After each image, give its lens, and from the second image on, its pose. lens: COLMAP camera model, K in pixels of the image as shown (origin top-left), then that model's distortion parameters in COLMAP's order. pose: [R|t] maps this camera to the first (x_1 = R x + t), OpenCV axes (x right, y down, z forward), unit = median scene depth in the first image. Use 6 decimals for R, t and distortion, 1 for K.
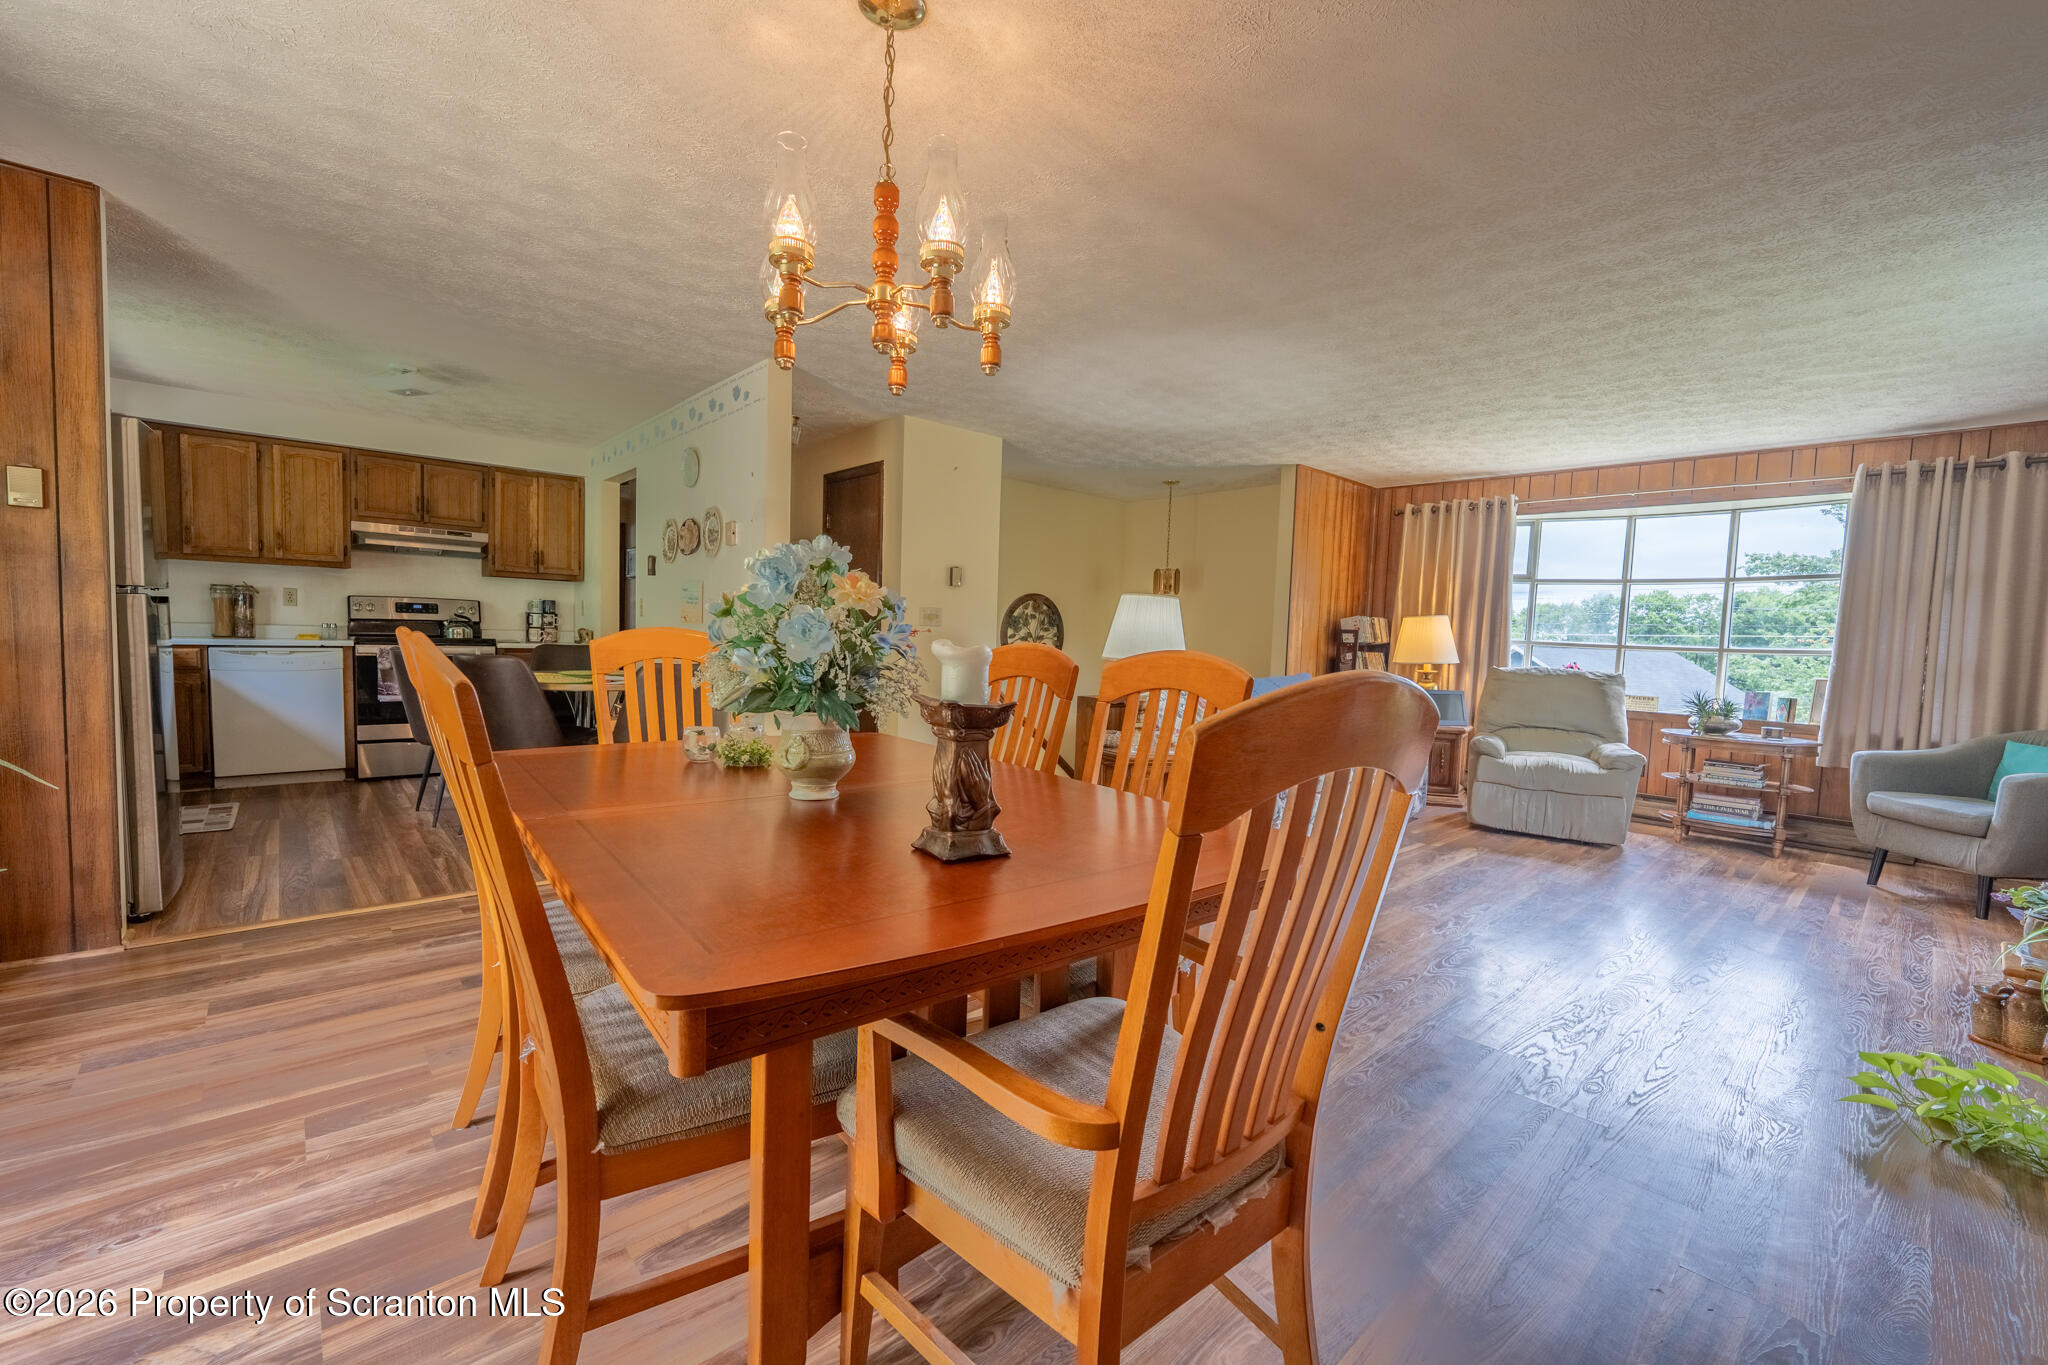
lens RADIAL K [[834.6, 0, 1026.3], [0, 834.6, 684.9], [0, 0, 1]] dist [-0.003618, -0.000721]
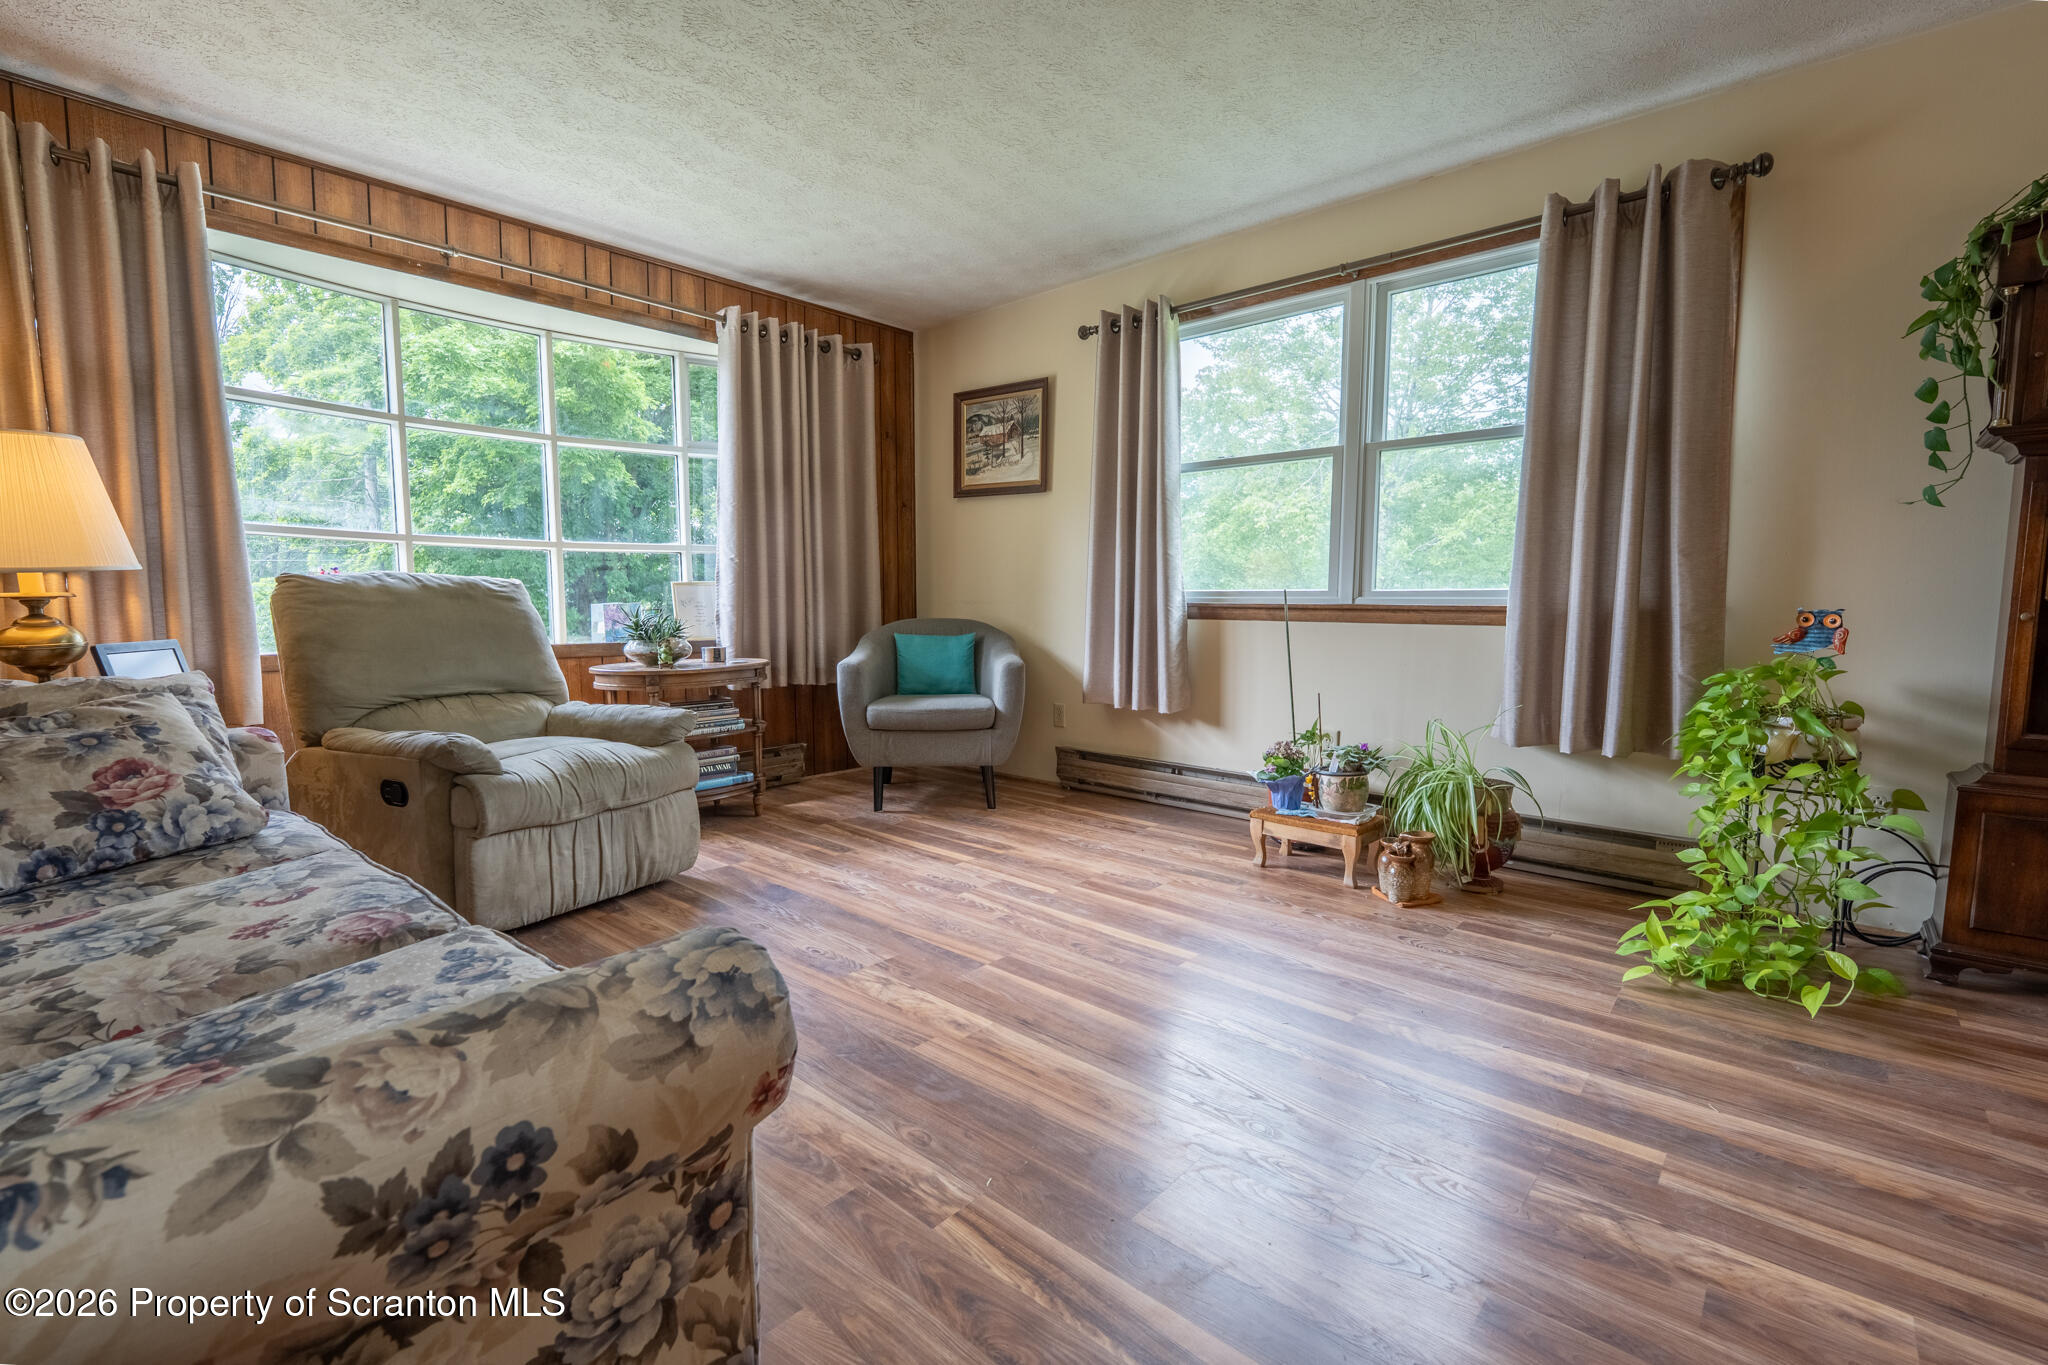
lens RADIAL K [[894.1, 0, 1027.8], [0, 894.1, 685.3], [0, 0, 1]] dist [-0.004079, -0.000618]
pose [[-0.097108, -0.129309, 0.986838, 0.080849], [0.056196, 0.989230, 0.135152, -0.006844], [-0.993686, 0.068581, -0.088795, 0.796377]]
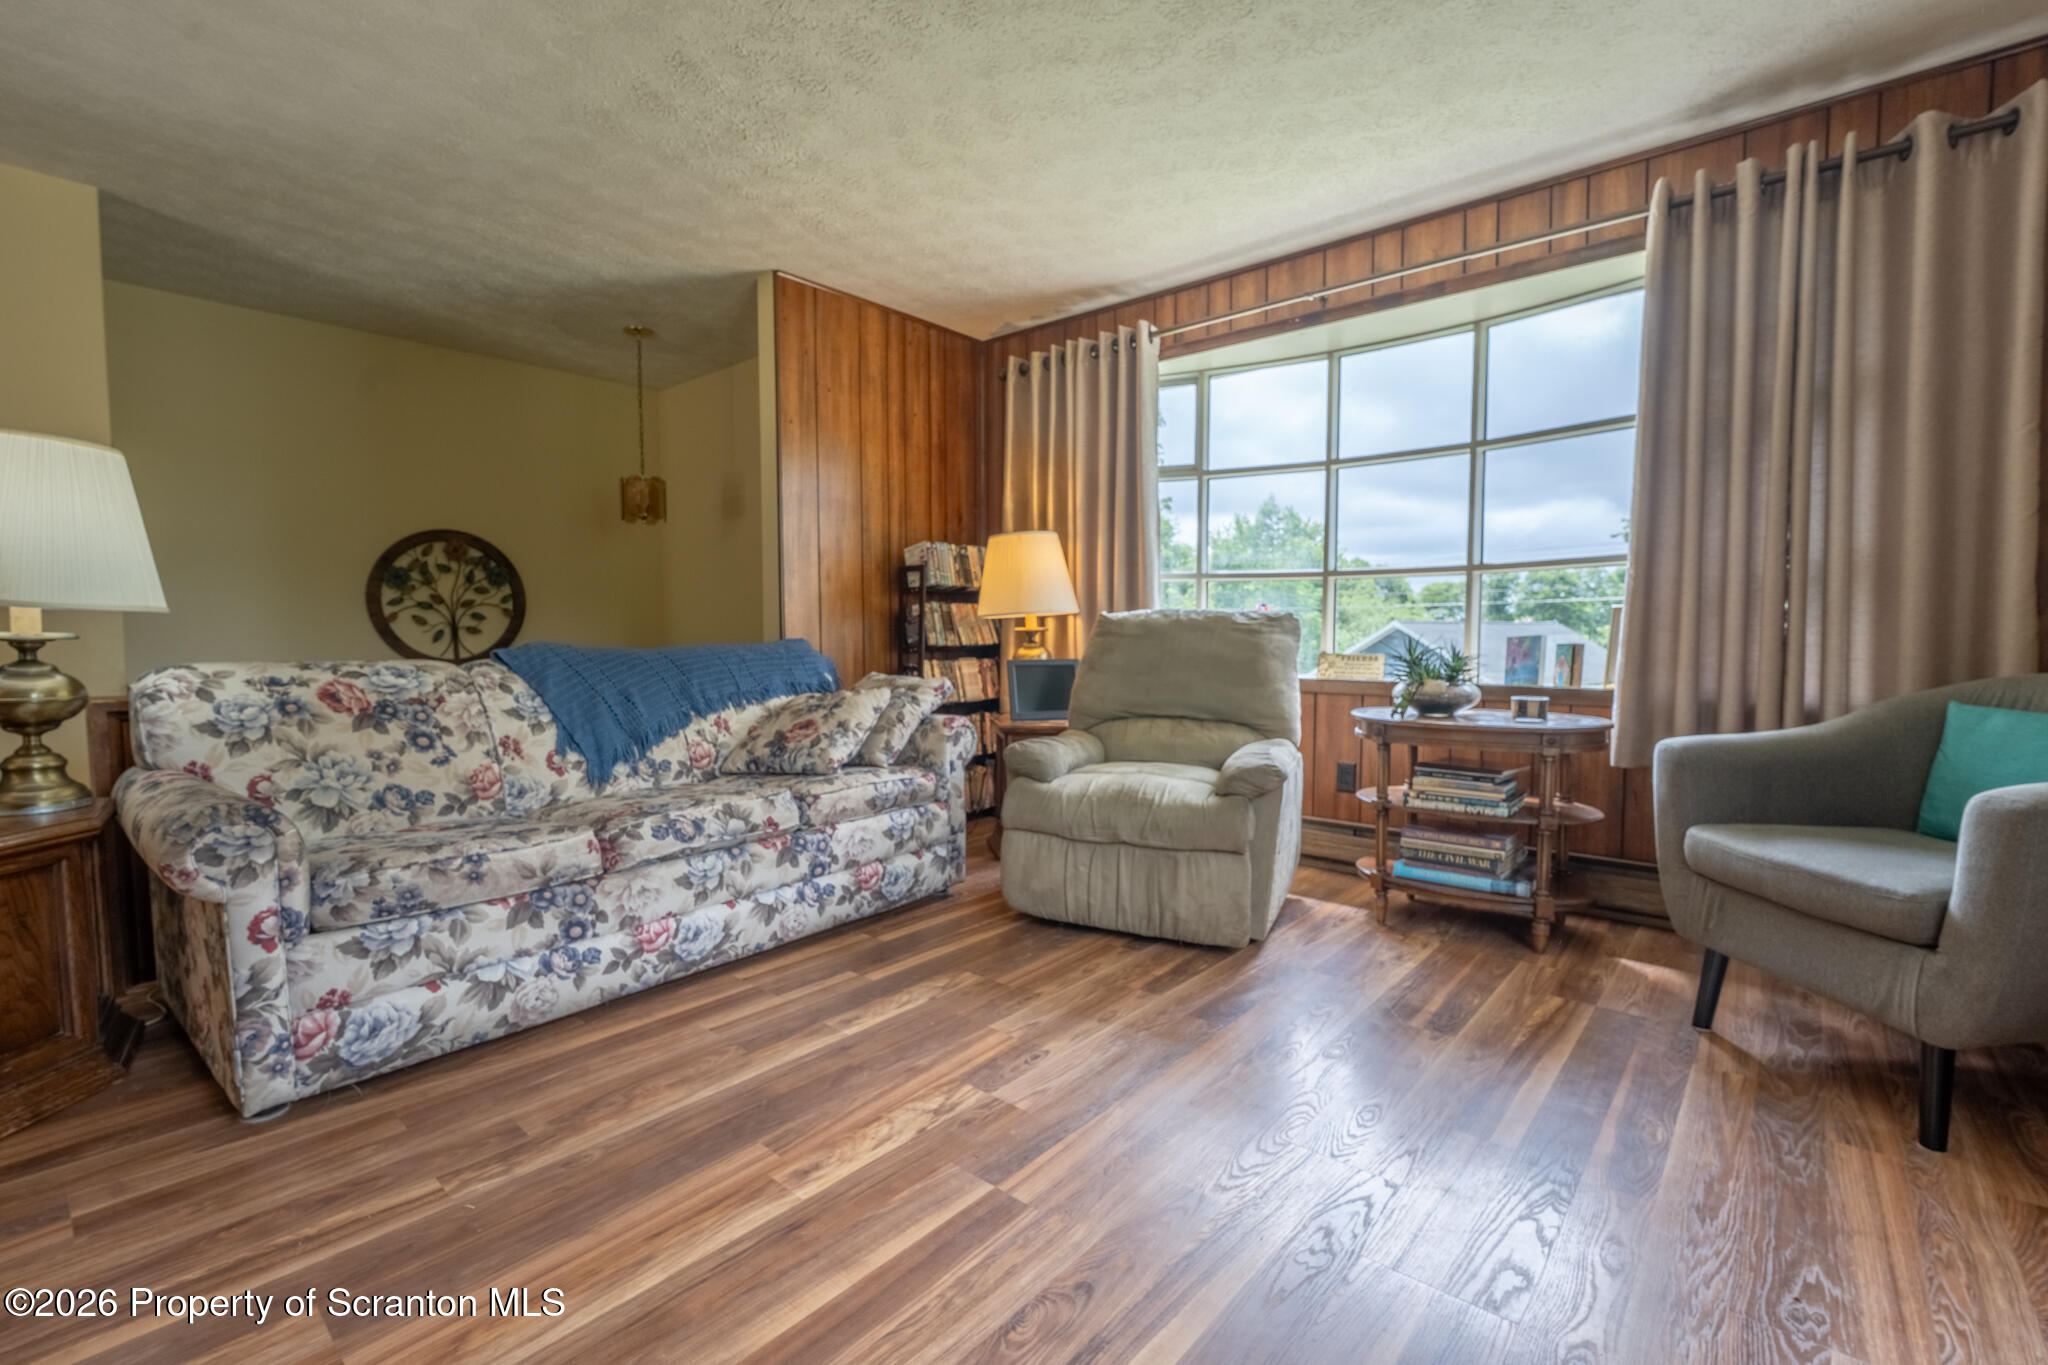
lens RADIAL K [[911.5, 0, 1015.9], [0, 911.5, 677.9], [0, 0, 1]] dist [0.000470, 0.000132]
pose [[0.992993, -0.042773, 0.110163, 0.513477], [0.043796, 0.999017, -0.006884, 0.028887], [-0.109760, 0.011660, 0.993890, 0.464831]]
